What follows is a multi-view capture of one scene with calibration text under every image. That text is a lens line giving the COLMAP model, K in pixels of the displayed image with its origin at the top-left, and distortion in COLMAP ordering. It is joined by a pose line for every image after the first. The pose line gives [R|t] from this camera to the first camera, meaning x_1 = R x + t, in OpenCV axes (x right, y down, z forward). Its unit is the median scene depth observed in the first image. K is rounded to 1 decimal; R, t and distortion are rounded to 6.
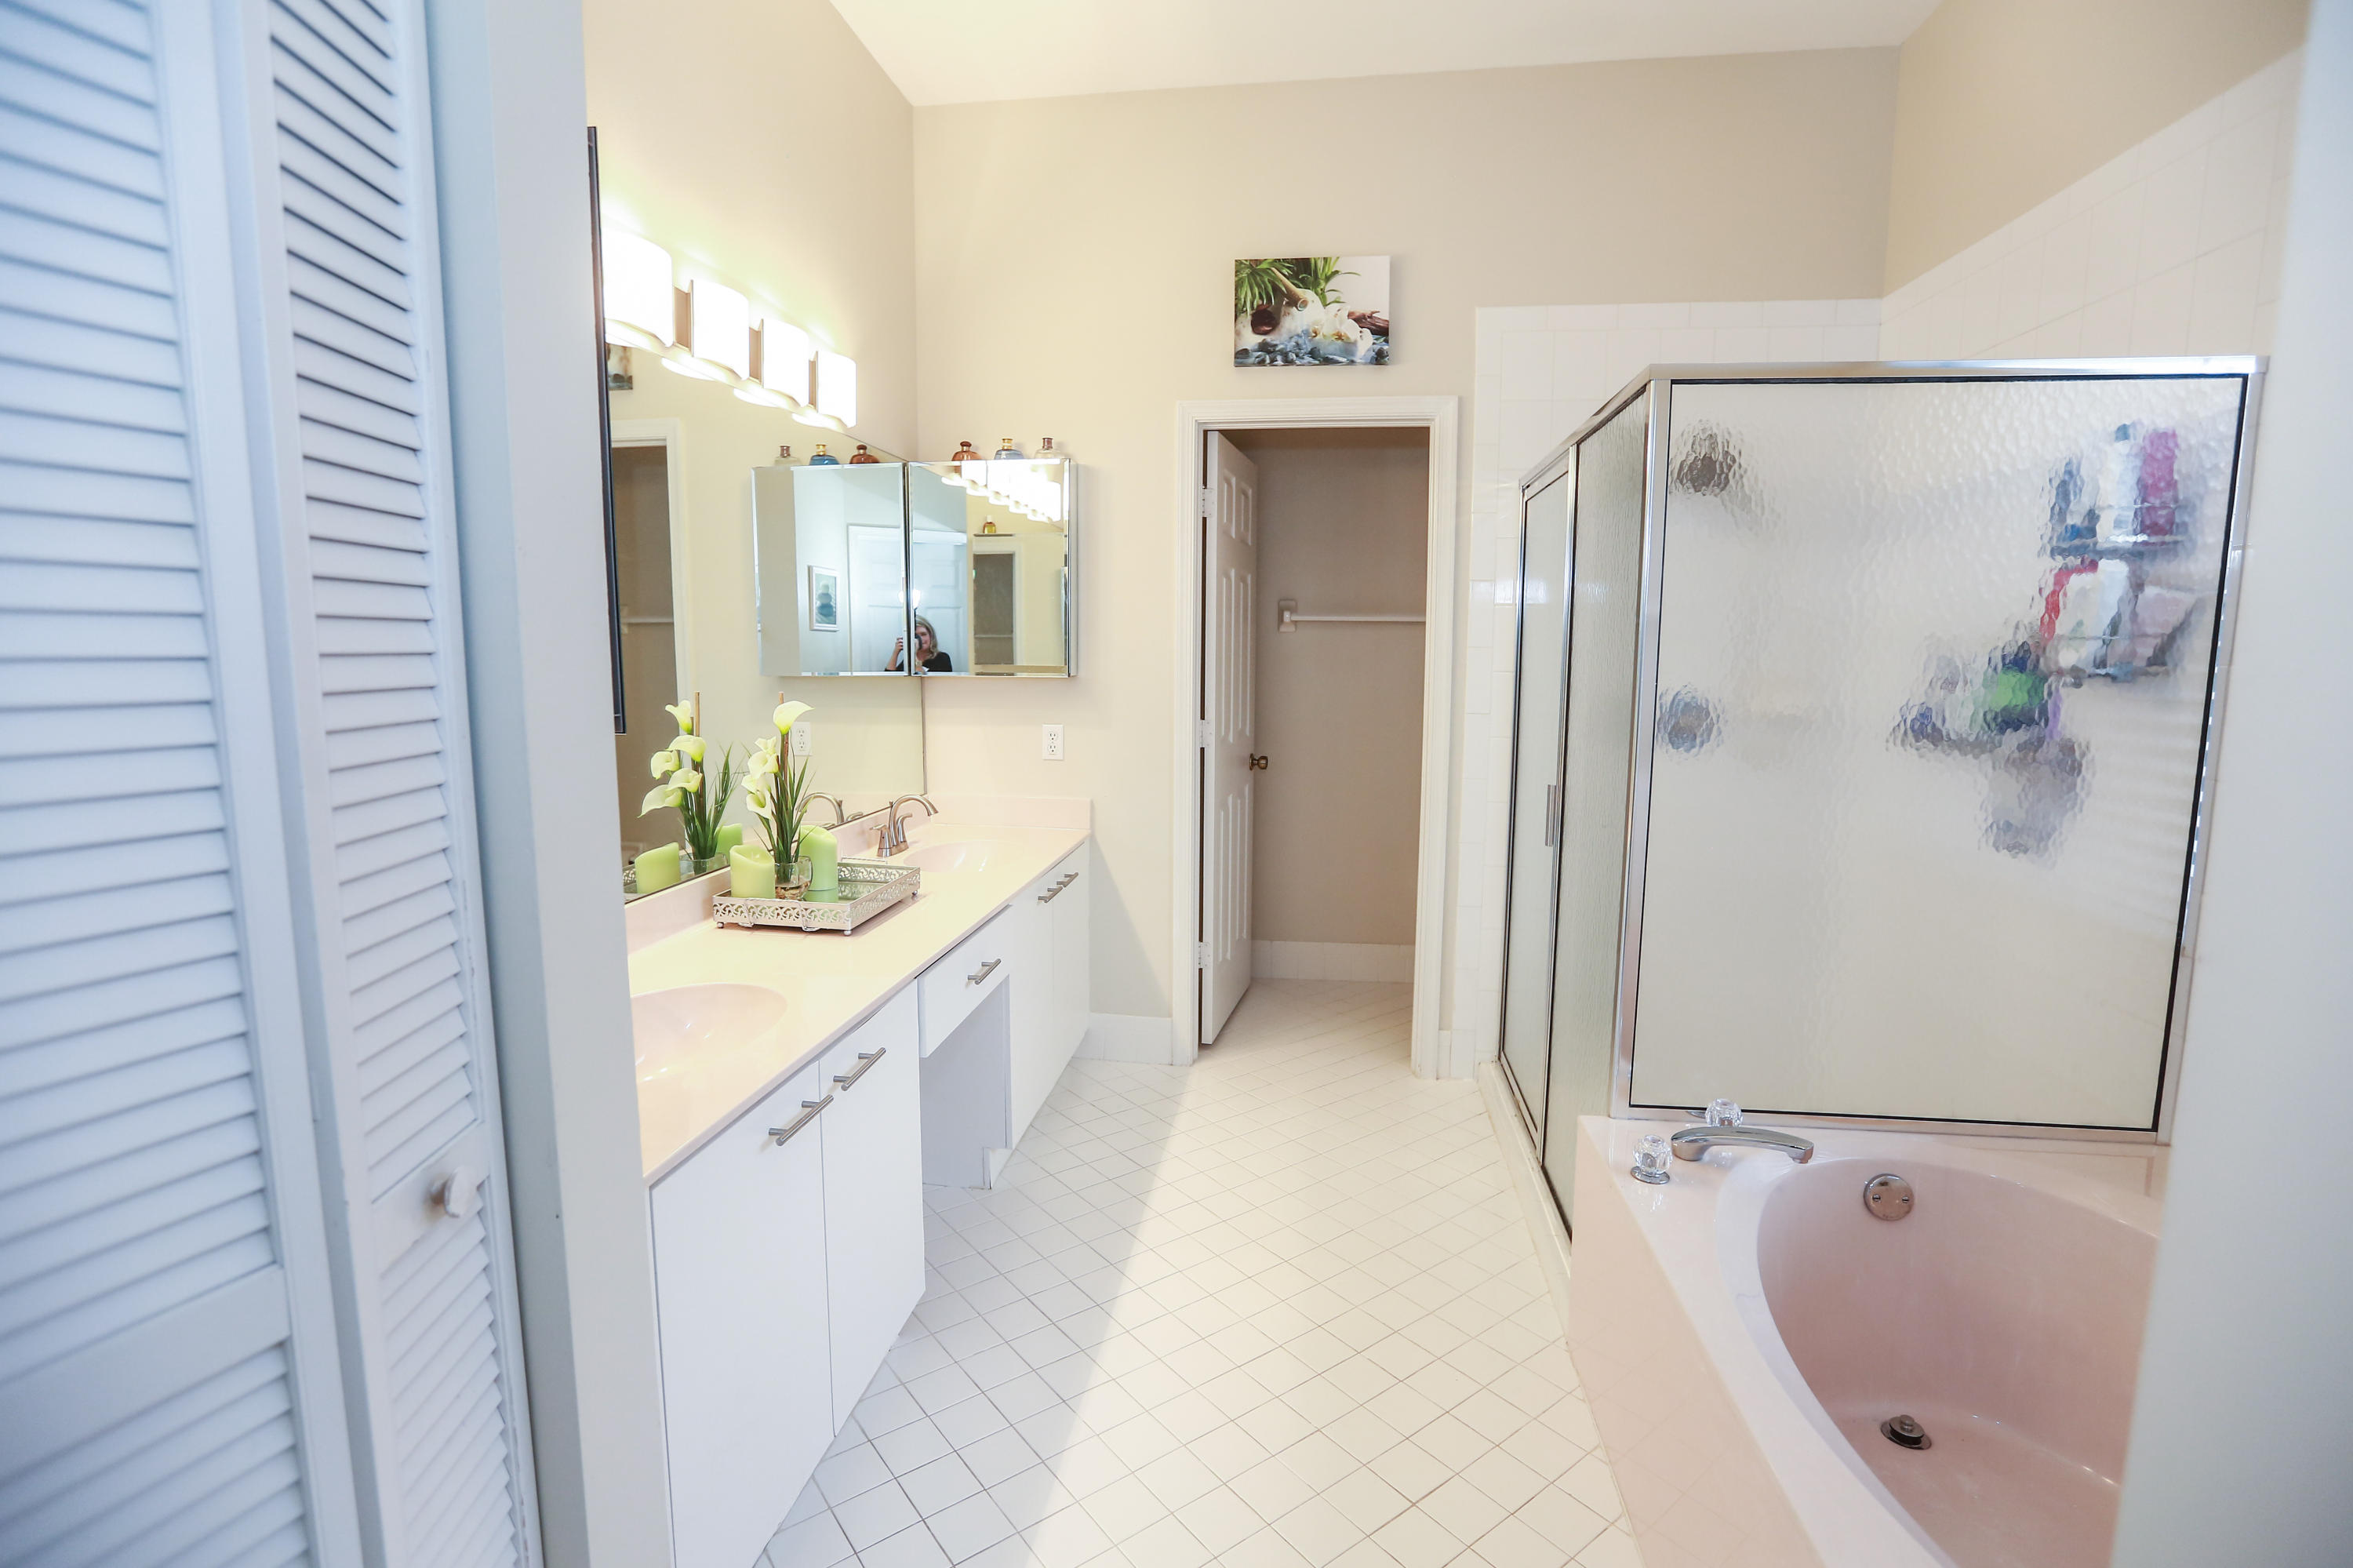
lens RADIAL K [[1096.6, 0, 1165.2], [0, 1096.6, 782.9], [0, 0, 1]] dist [-0.033023, 0.011427]
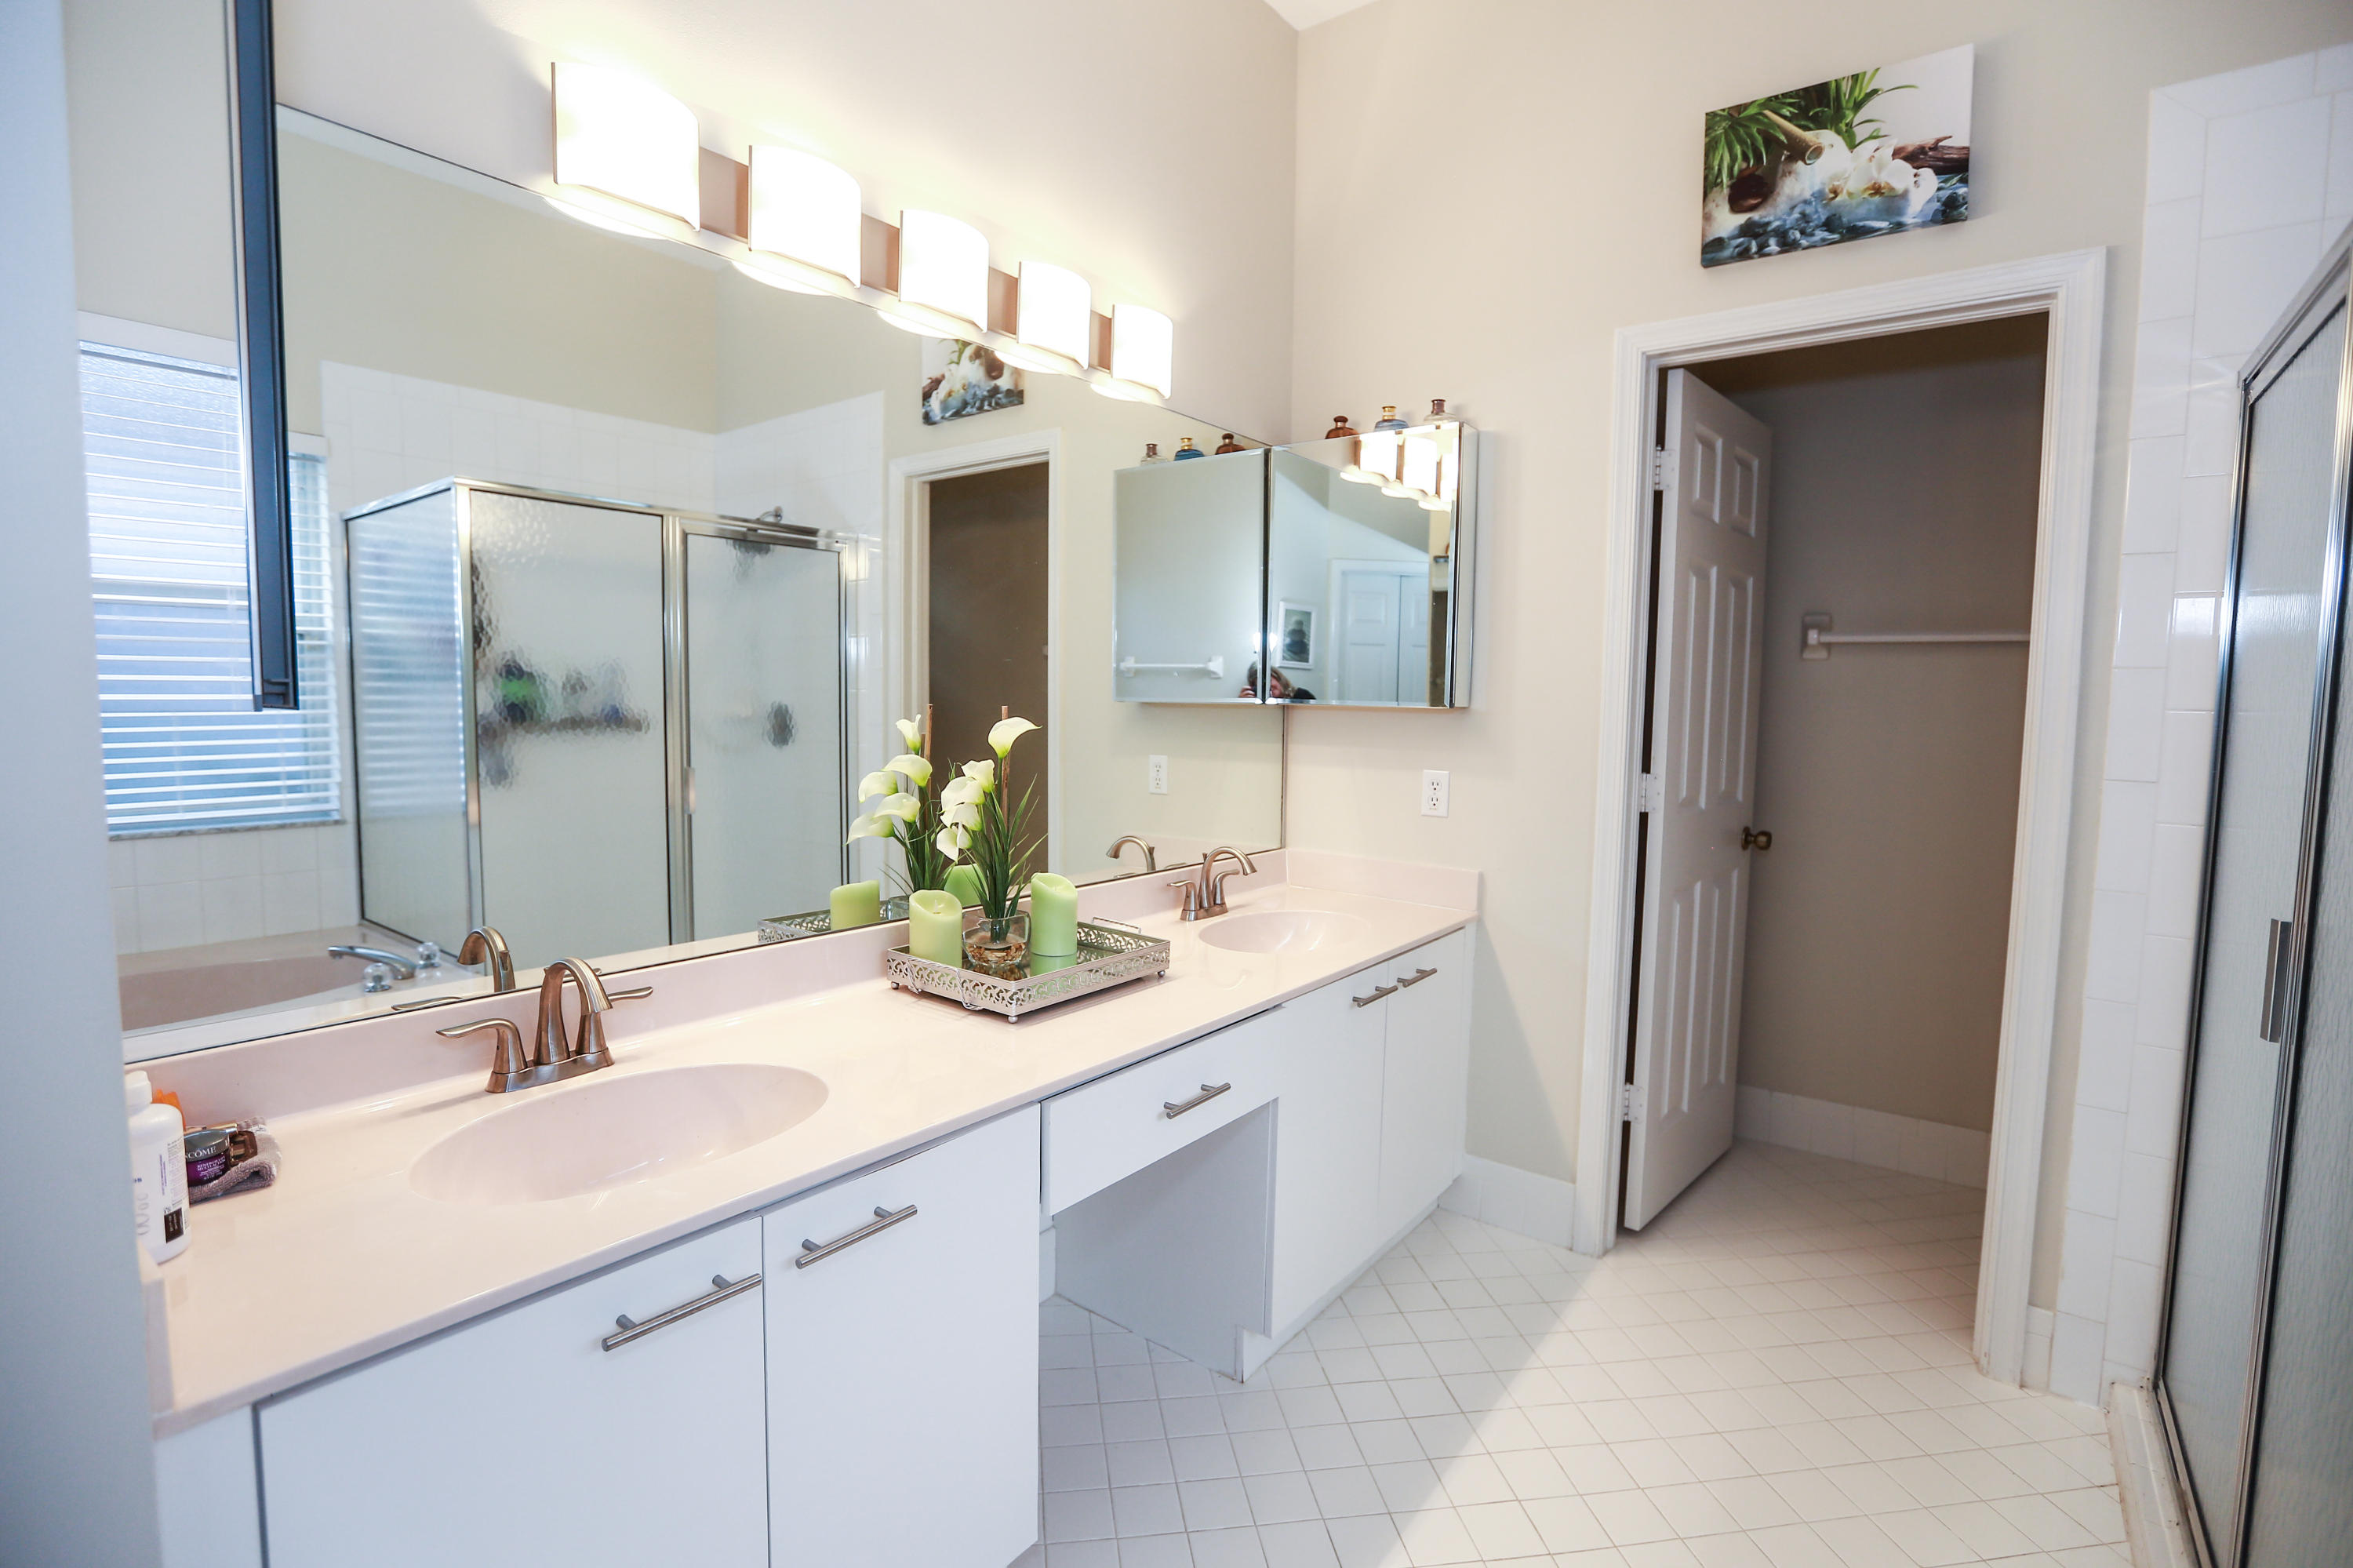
lens RADIAL K [[1096.6, 0, 1168.2], [0, 1096.6, 779.2], [0, 0, 1]] dist [-0.033023, 0.011427]
pose [[0.879148, 0.048845, -0.474040, 0.107120], [-0.073372, 0.996746, -0.033371, -0.008102], [0.470867, 0.064120, 0.879871, 0.254141]]
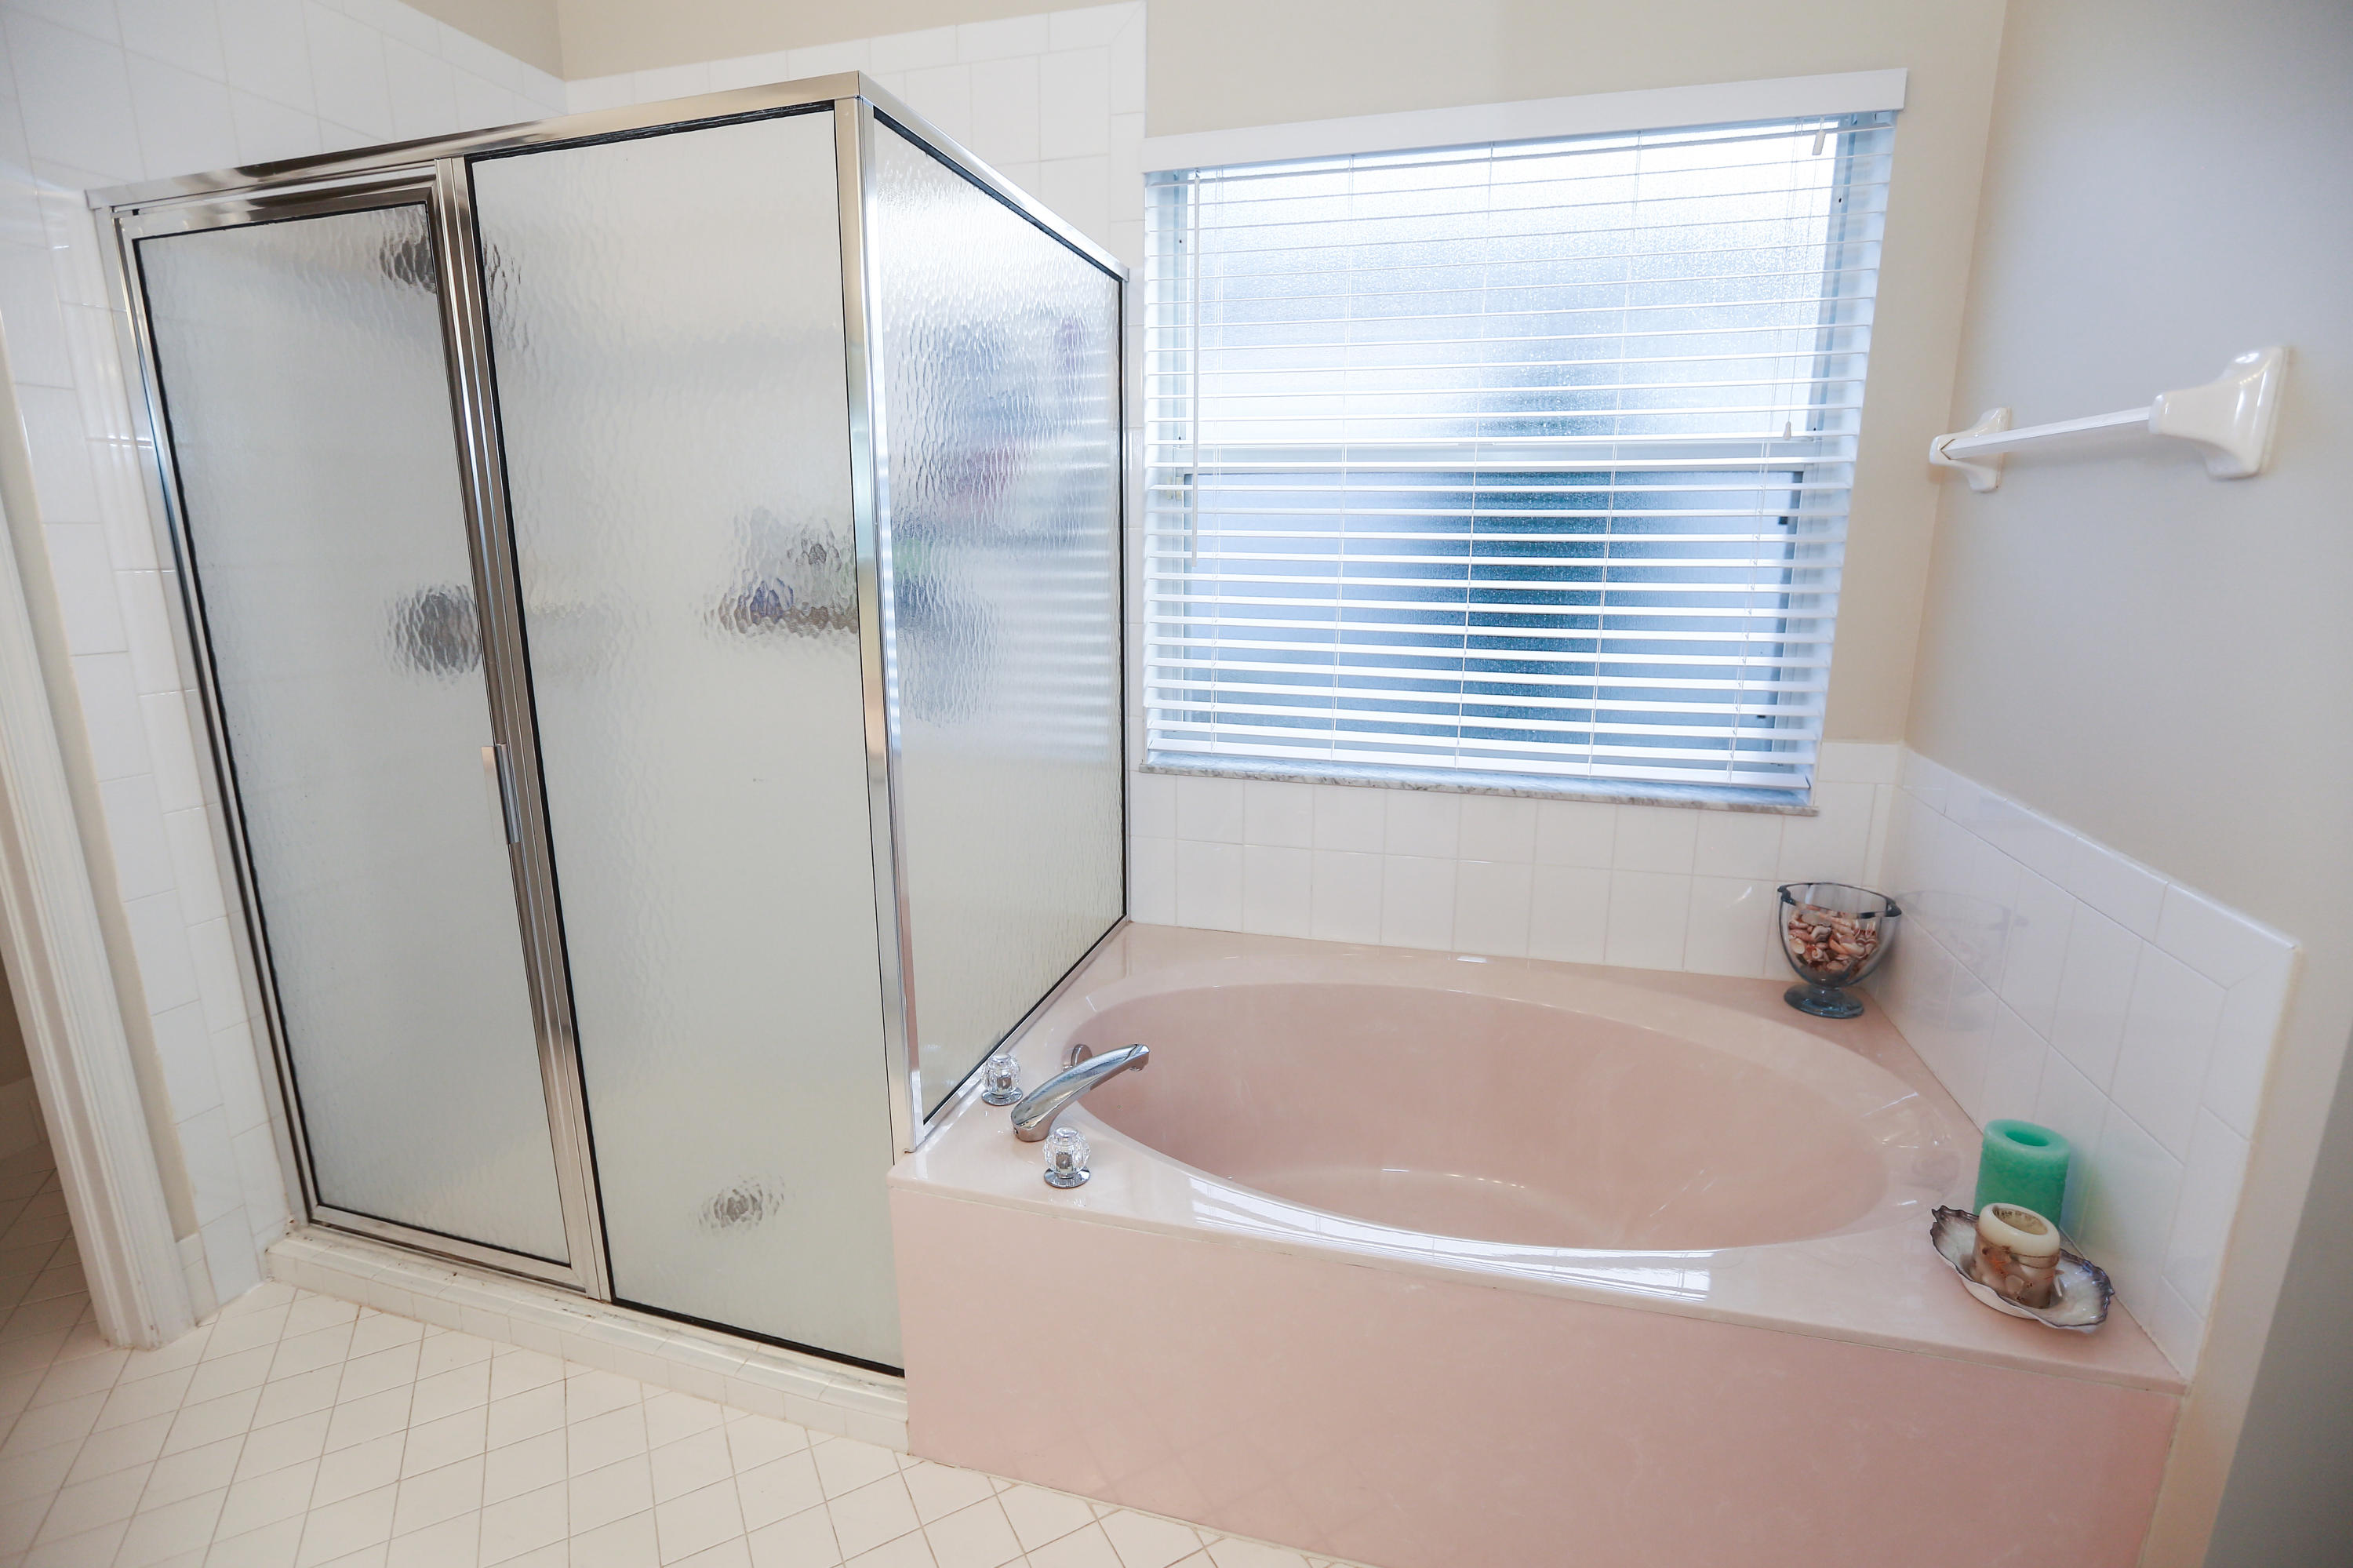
lens RADIAL K [[1096.6, 0, 1162.1], [0, 1096.6, 767.9], [0, 0, 1]] dist [-0.033023, 0.011427]
pose [[0.140806, -0.220694, 0.965126, -0.150183], [0.128715, 0.970645, 0.203178, -0.050911], [-0.981635, 0.095617, 0.165079, 0.435329]]
